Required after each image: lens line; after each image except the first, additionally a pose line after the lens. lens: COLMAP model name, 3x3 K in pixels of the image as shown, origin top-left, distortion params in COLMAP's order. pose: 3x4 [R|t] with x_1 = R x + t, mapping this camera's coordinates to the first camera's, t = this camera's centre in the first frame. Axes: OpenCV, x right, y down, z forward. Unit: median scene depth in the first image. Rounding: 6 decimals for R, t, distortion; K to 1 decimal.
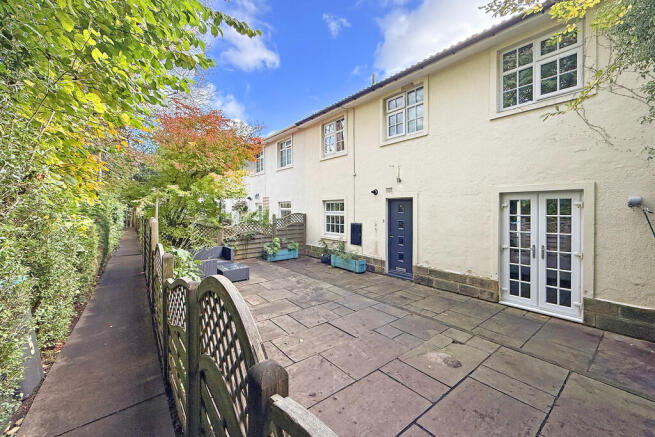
lens RADIAL K [[262.9, 0, 327.5], [0, 262.9, 213.1], [0, 0, 1]] dist [0.010728, 0.000030]
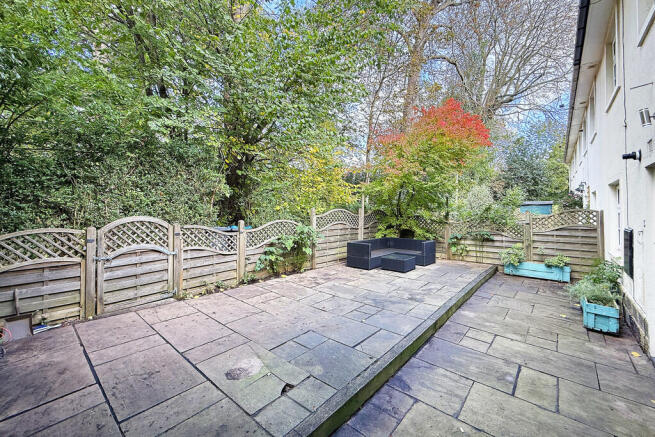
lens RADIAL K [[262.9, 0, 322.5], [0, 262.9, 207.2], [0, 0, 1]] dist [0.010728, 0.000030]
pose [[0.181182, -0.008478, -0.983413, 0.832677], [-0.018431, 0.999758, -0.012015, 0.030316], [0.983277, 0.020302, 0.180982, 0.685829]]
